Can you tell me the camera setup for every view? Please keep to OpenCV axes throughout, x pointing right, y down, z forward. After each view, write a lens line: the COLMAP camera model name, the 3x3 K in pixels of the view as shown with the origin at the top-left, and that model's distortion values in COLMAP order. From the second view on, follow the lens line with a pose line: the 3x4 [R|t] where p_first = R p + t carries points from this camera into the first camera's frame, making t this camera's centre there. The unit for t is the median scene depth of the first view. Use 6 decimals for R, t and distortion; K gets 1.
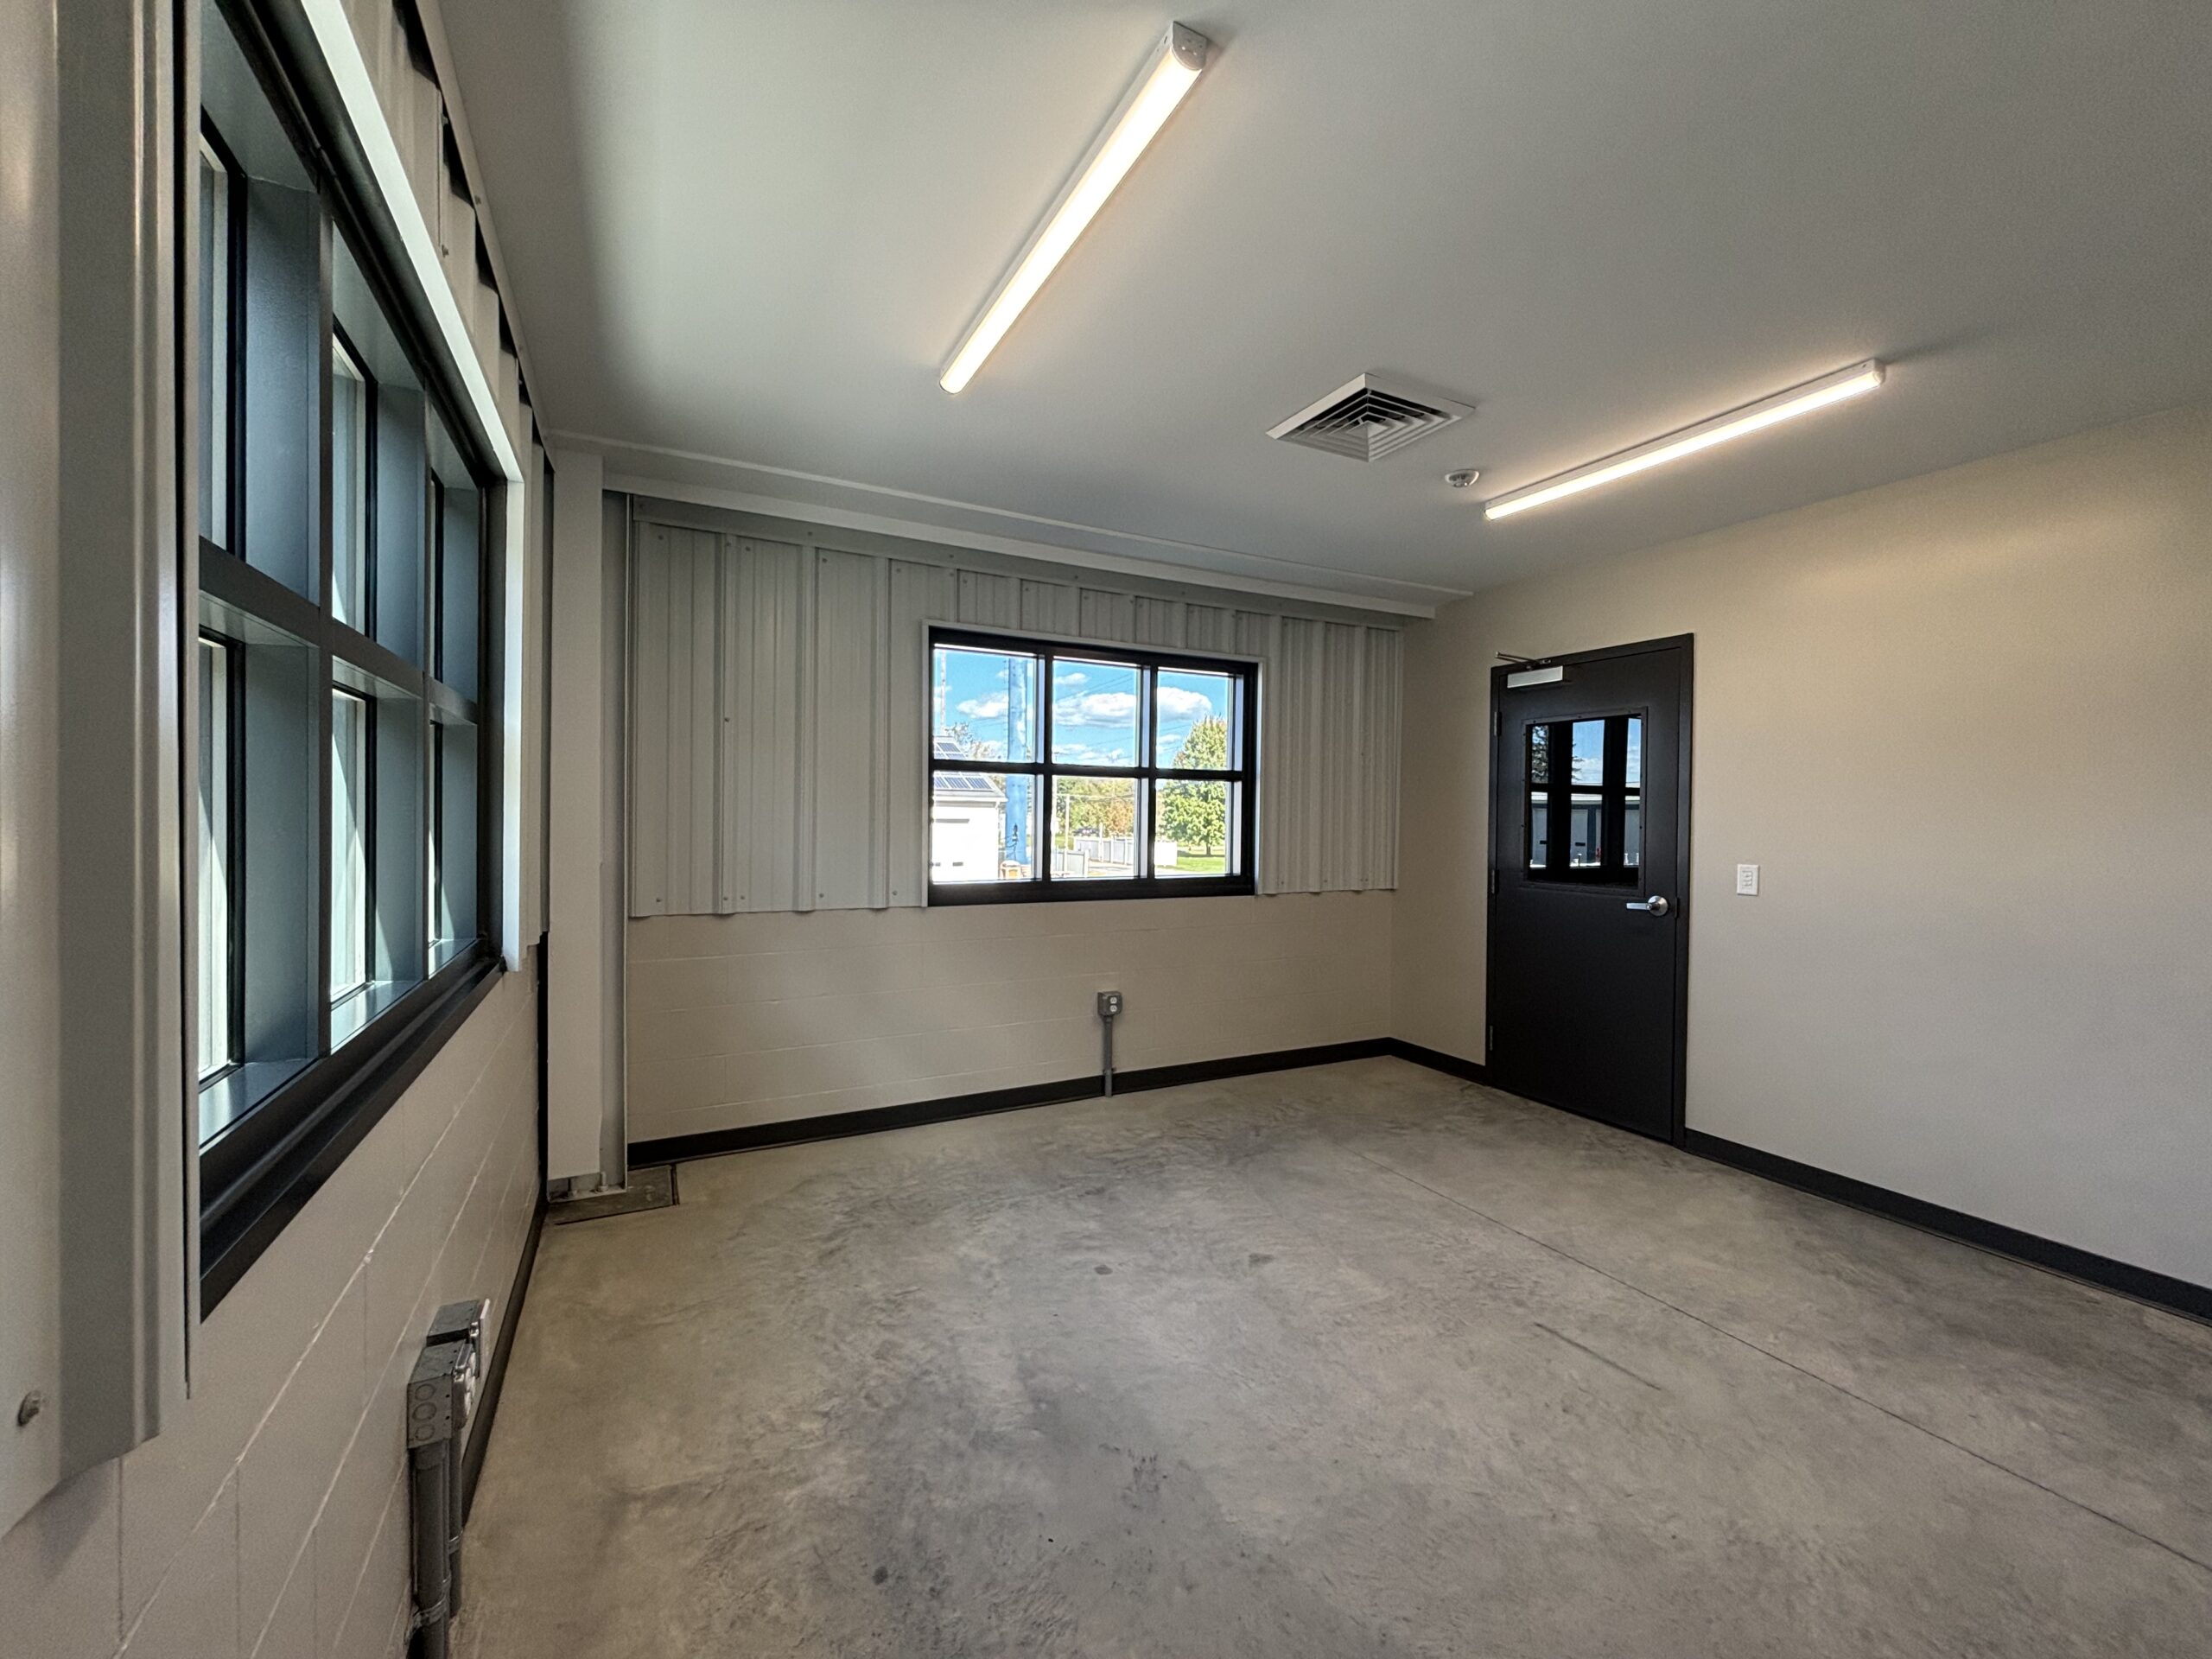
lens RADIAL K [[895.3, 0, 1109.8], [0, 895.3, 820.7], [0, 0, 1]] dist [0.011336, -0.000481]
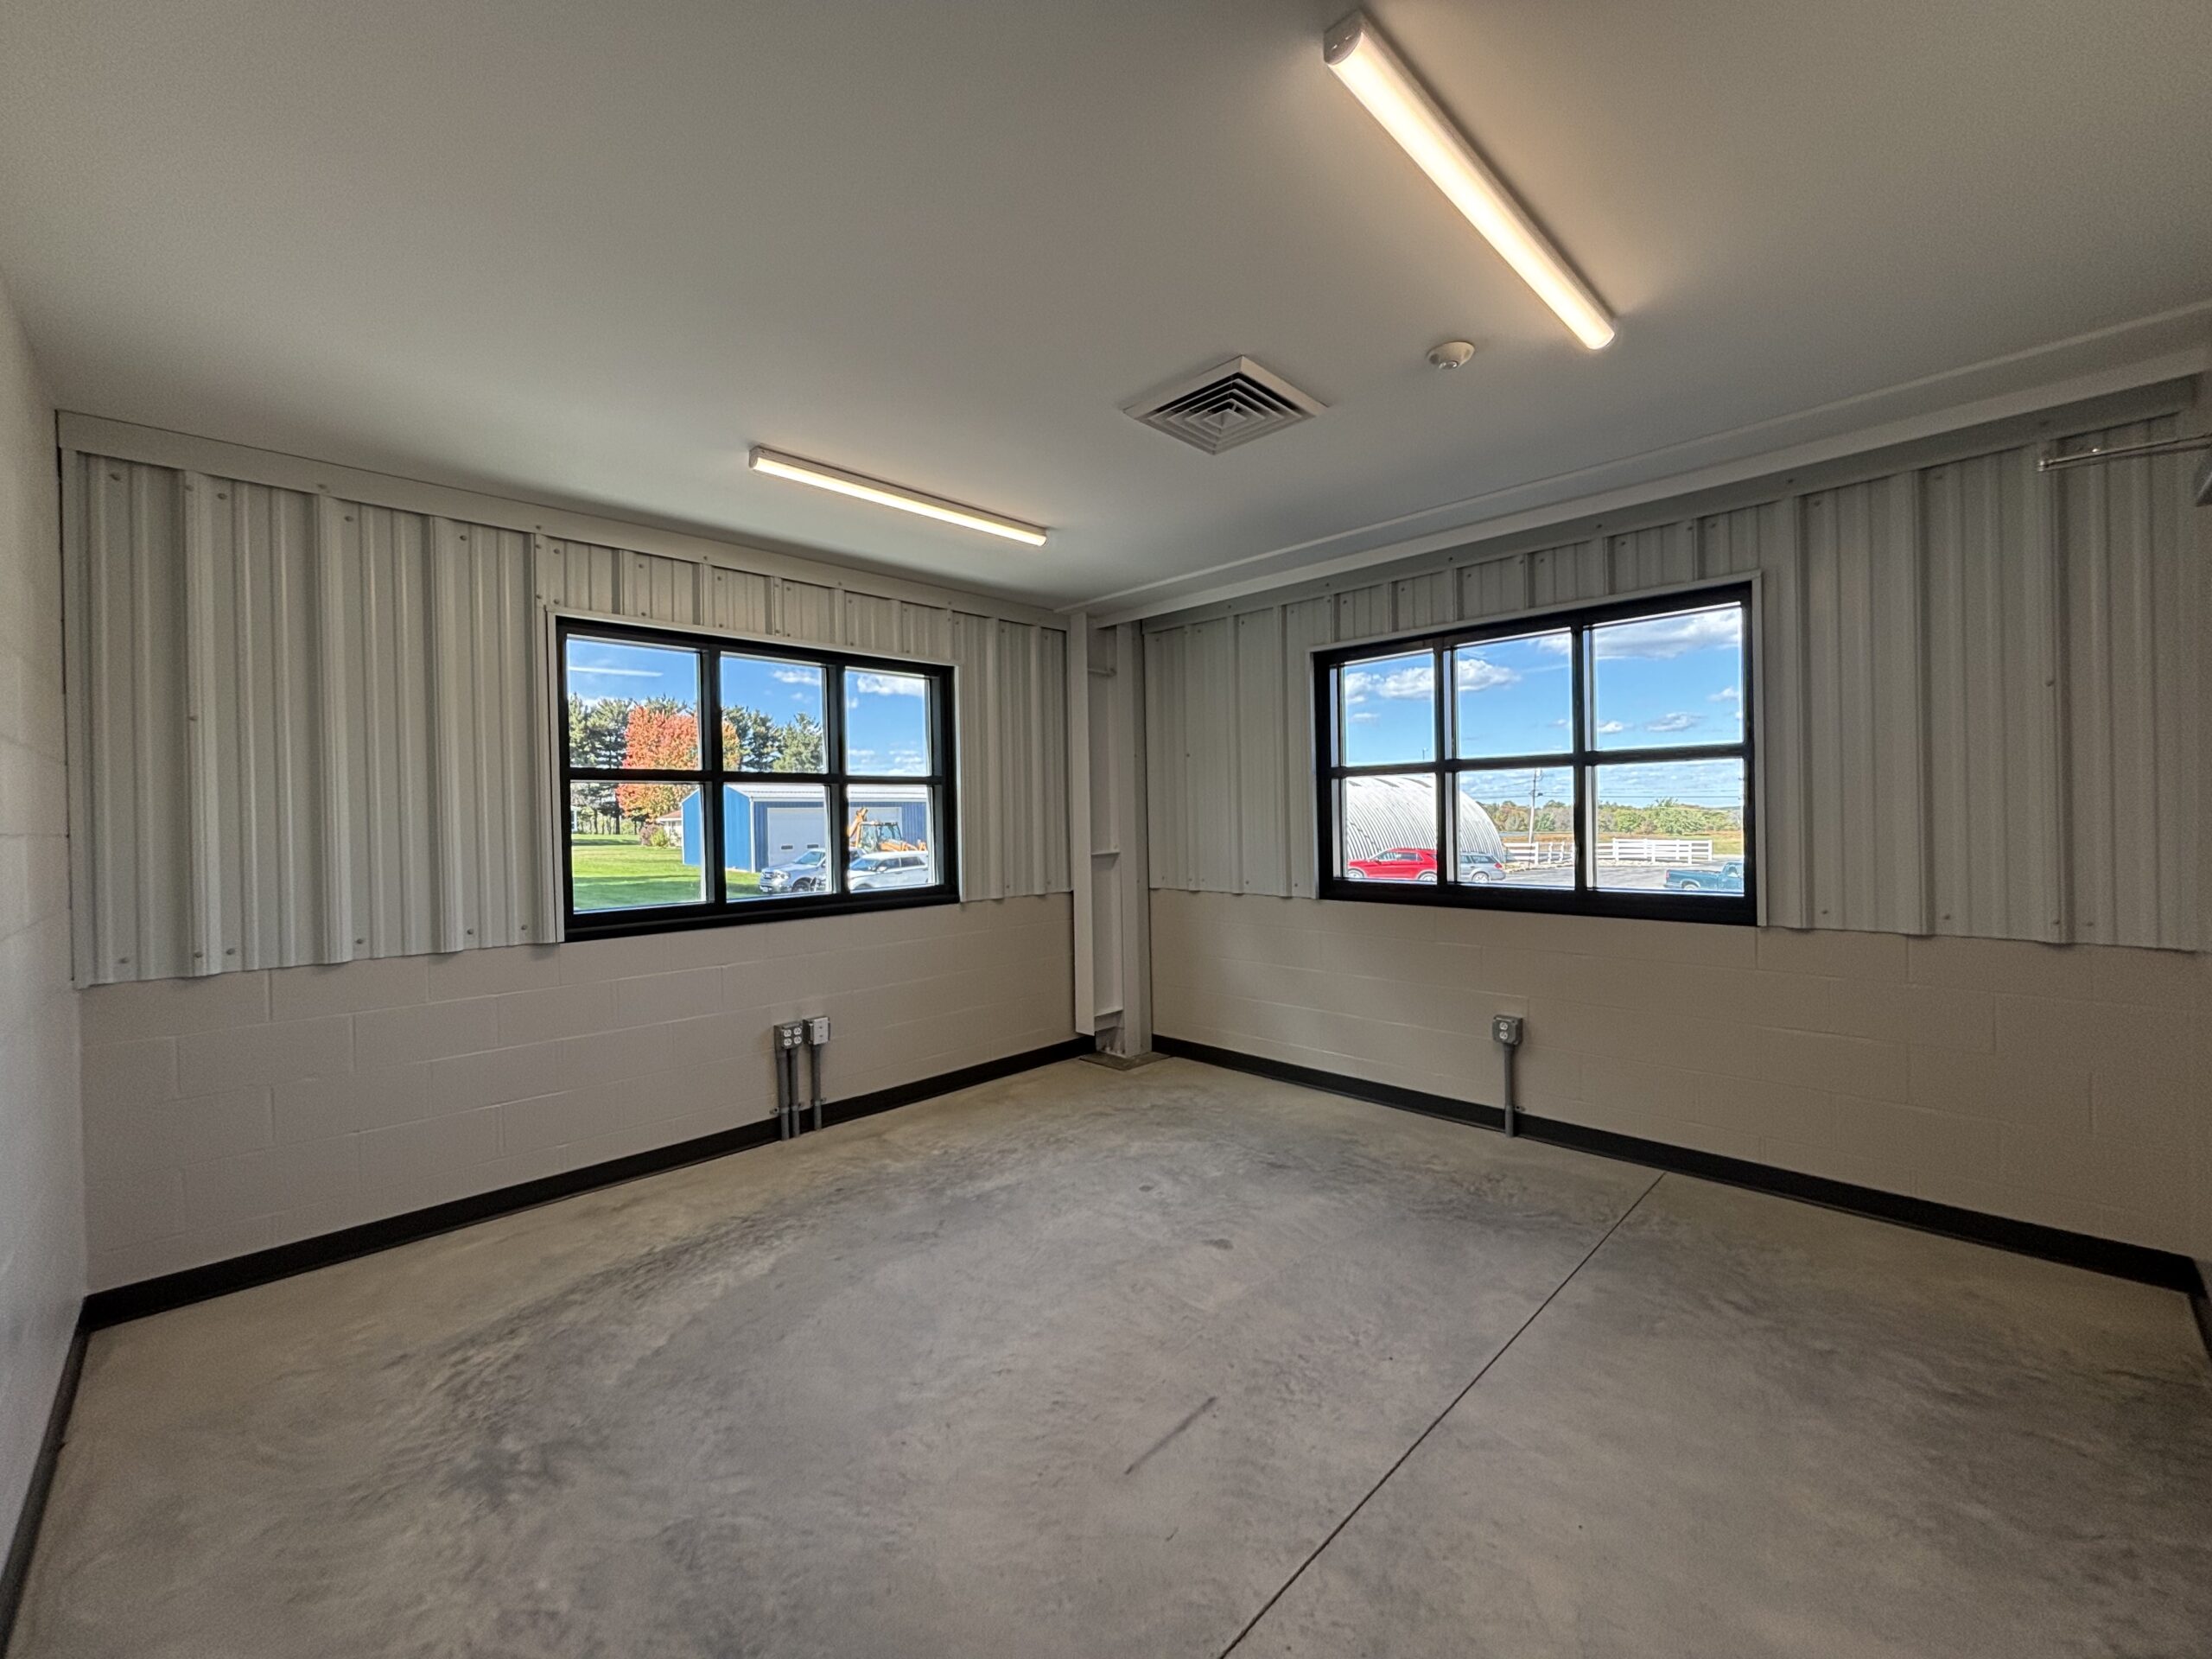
lens RADIAL K [[895.3, 0, 1109.8], [0, 895.3, 820.7], [0, 0, 1]] dist [0.011336, -0.000481]
pose [[0.304538, -0.014986, -0.952382, 0.906789], [0.012278, 0.999855, -0.011807, 0.008436], [0.952421, -0.008098, 0.304678, 0.457568]]
